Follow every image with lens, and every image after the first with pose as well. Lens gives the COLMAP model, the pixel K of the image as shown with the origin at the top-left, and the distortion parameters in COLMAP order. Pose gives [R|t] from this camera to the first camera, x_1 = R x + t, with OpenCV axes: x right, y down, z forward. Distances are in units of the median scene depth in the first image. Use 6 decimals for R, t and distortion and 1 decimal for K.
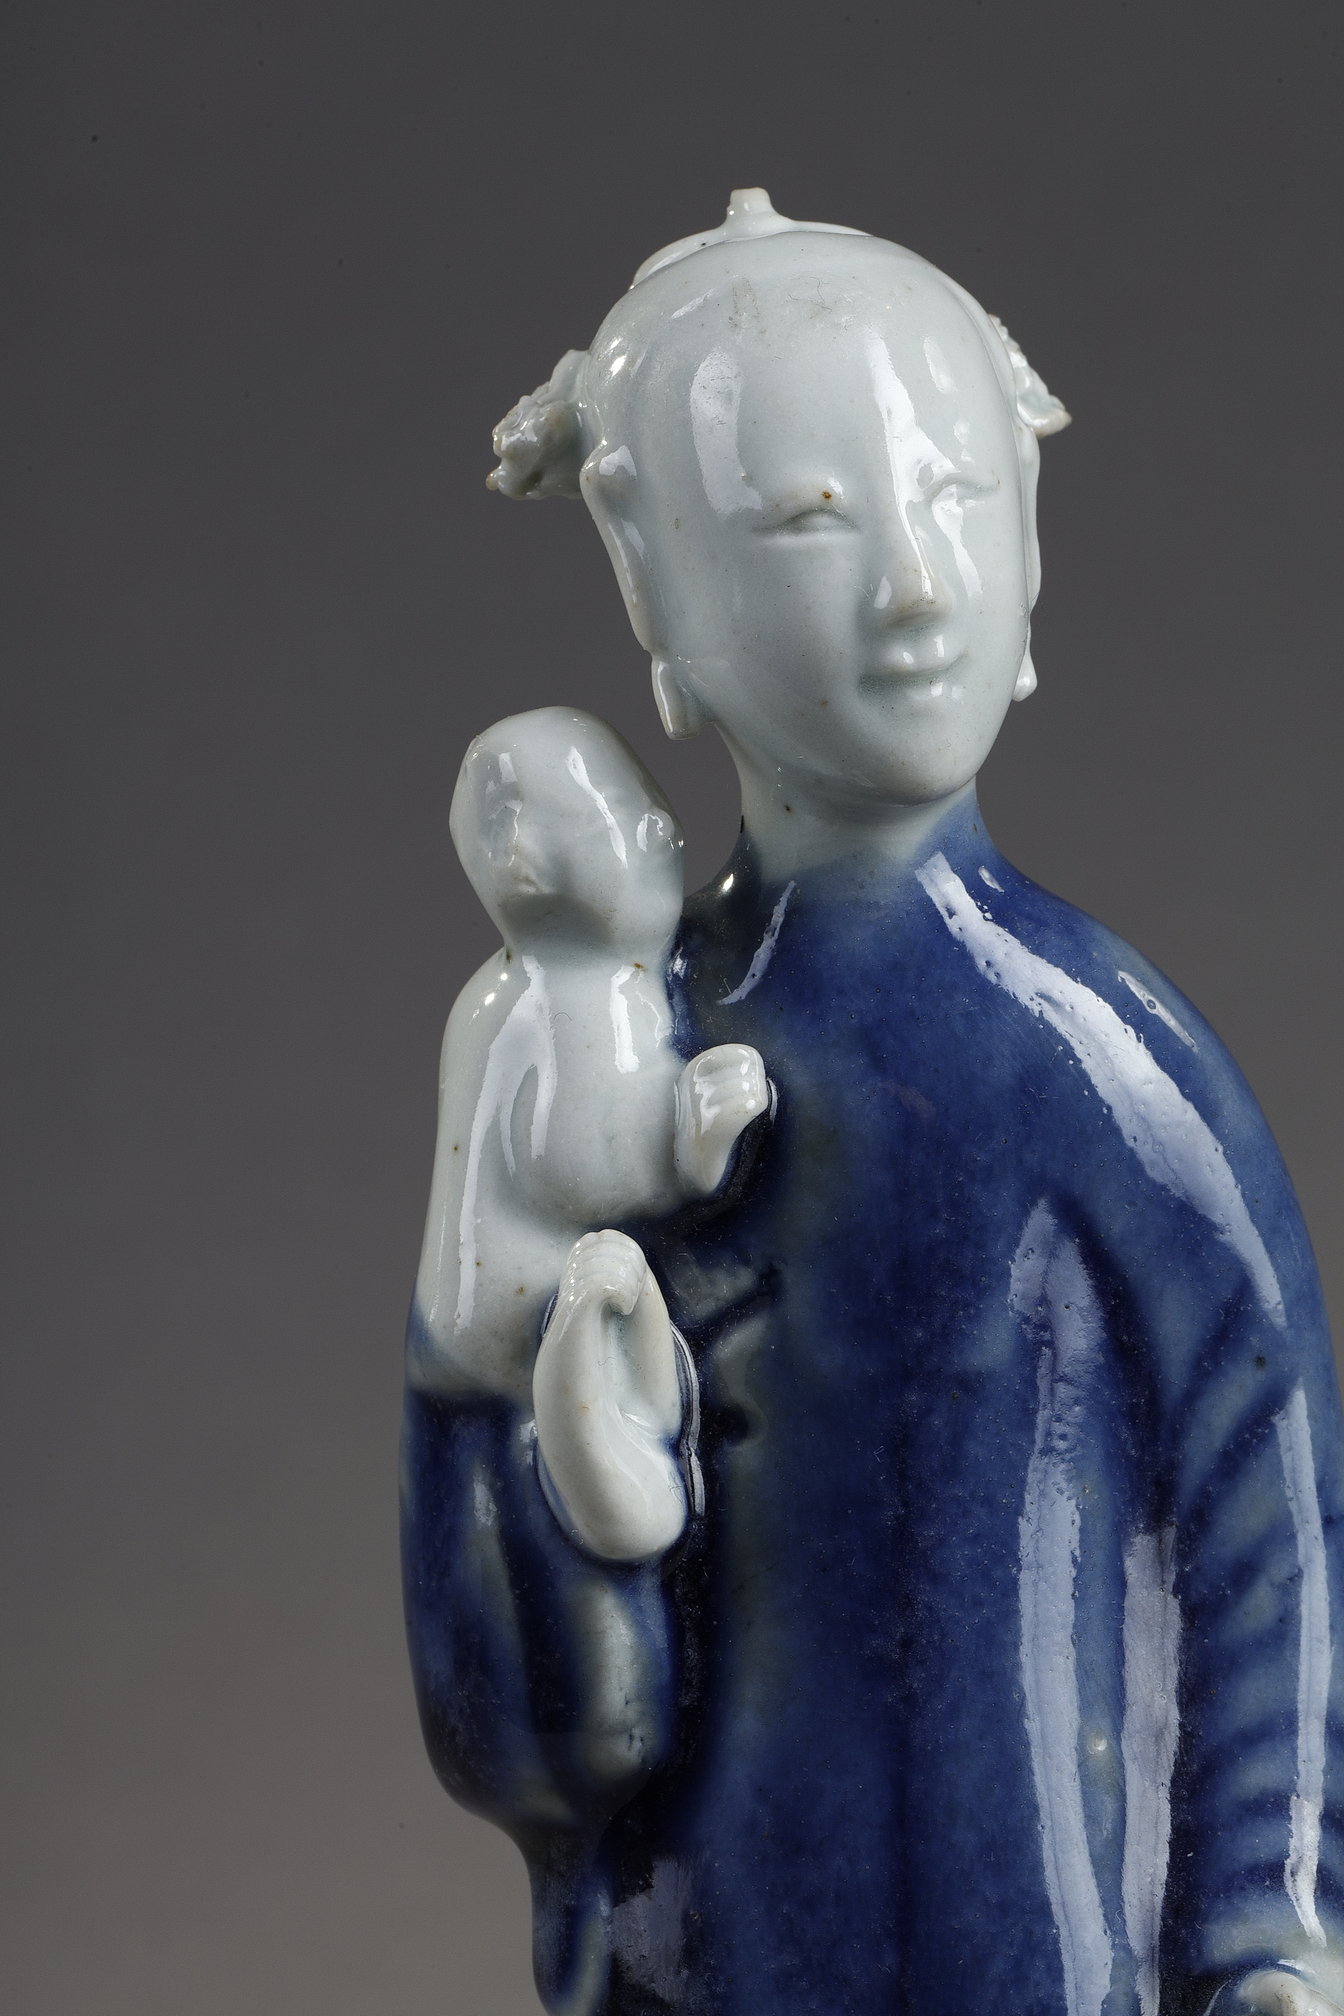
lens RADIAL K [[6787.3, 0, 672.0], [0, 6787.3, 1008.0], [0, 0, 1]] dist [0.133780, -0.928638]
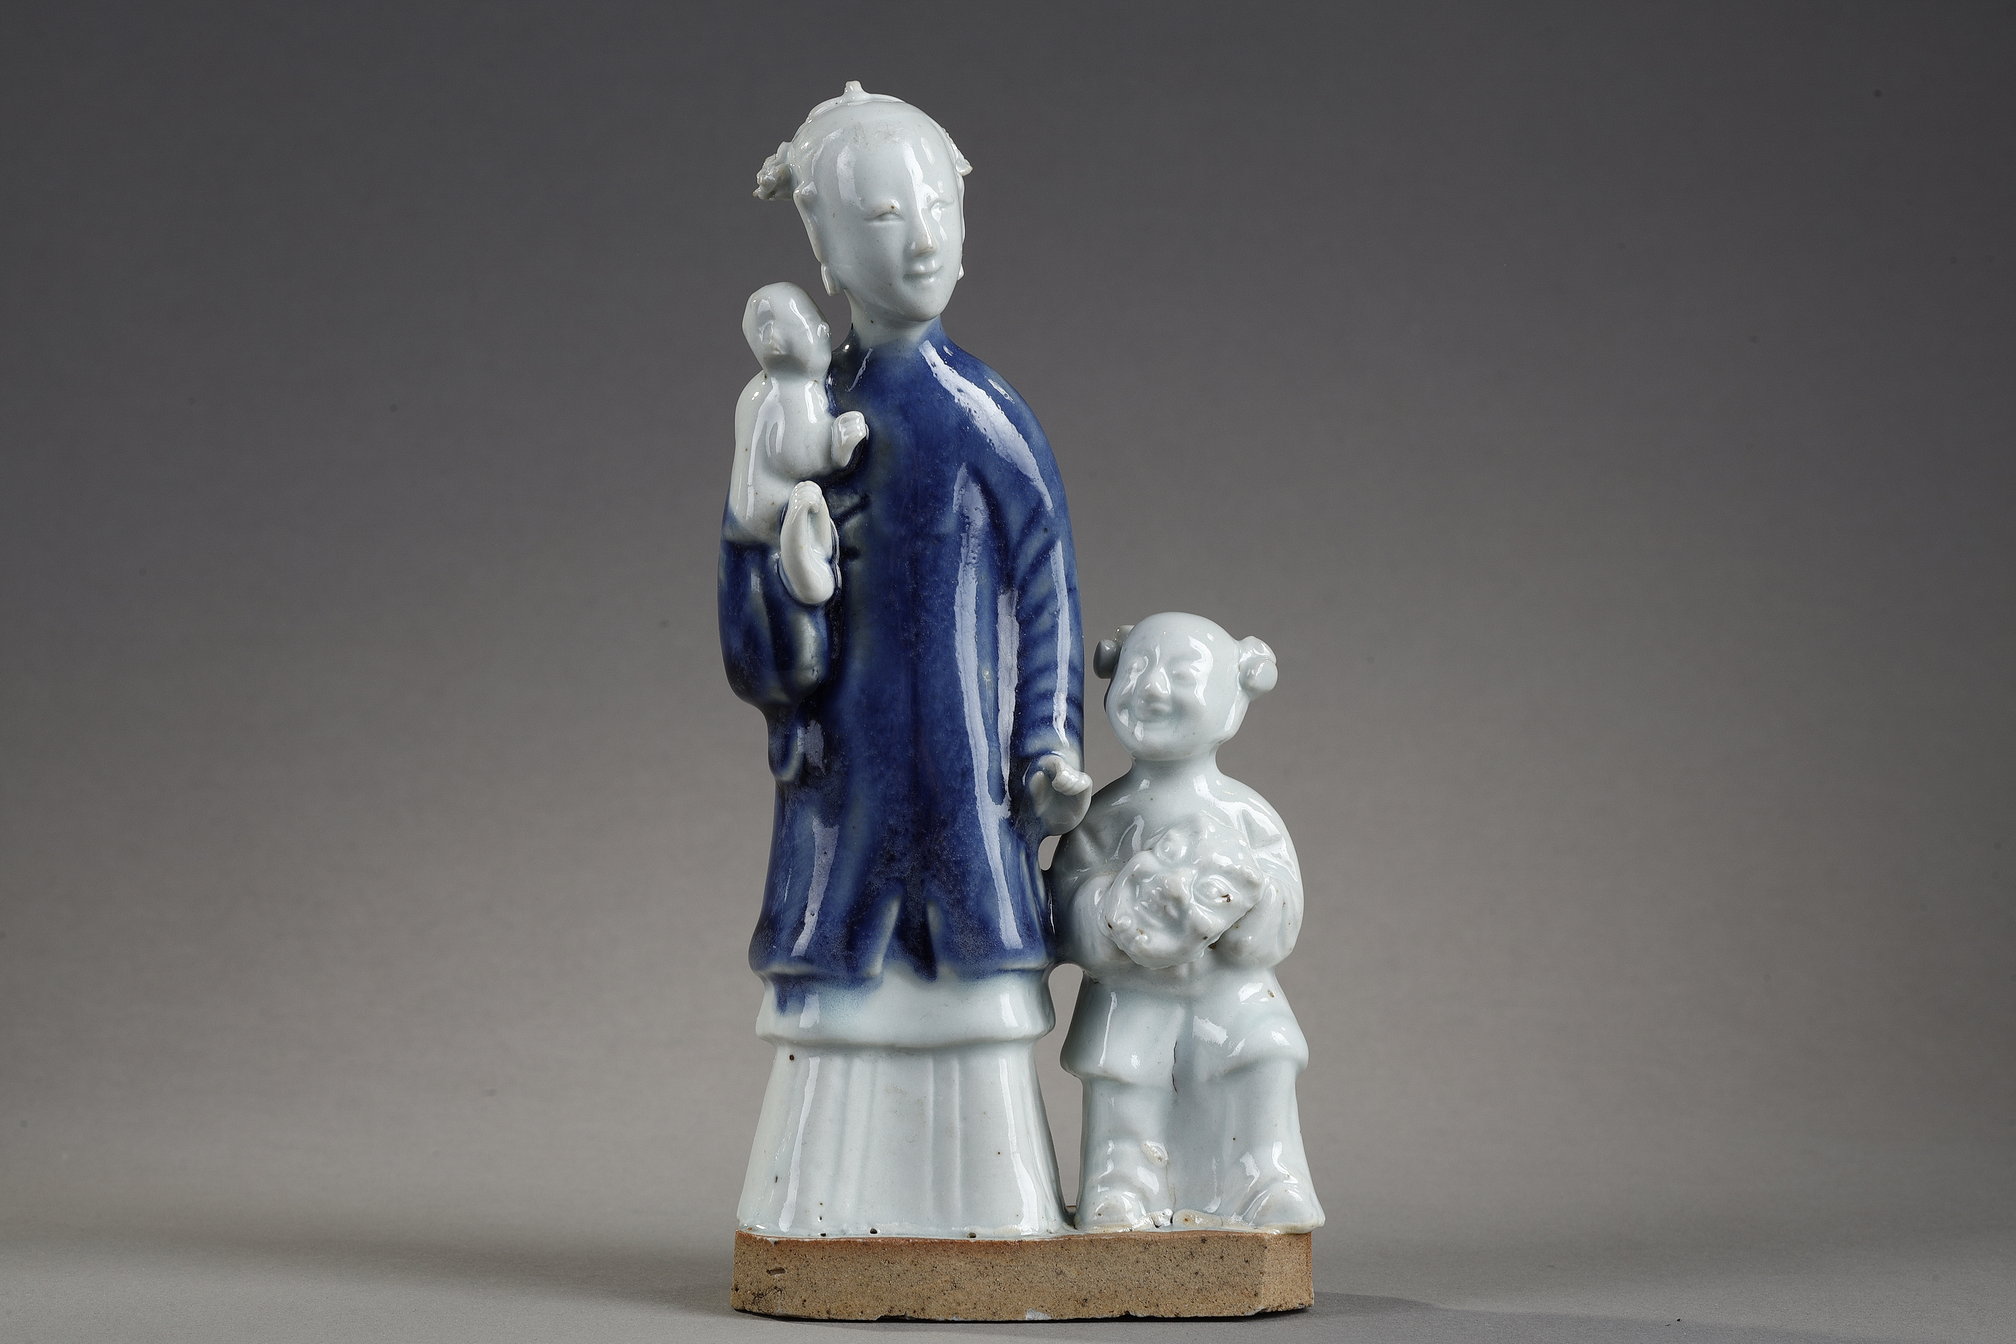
lens RADIAL K [[6787.3, 0, 1008.0], [0, 6787.3, 672.0], [0, 0, 1]] dist [0.133780, -0.928638]
pose [[0.988626, -0.002598, 0.150375, -0.330644], [-0.008798, 0.997140, 0.075065, -0.092834], [-0.150140, -0.075534, 0.985775, -1.637497]]
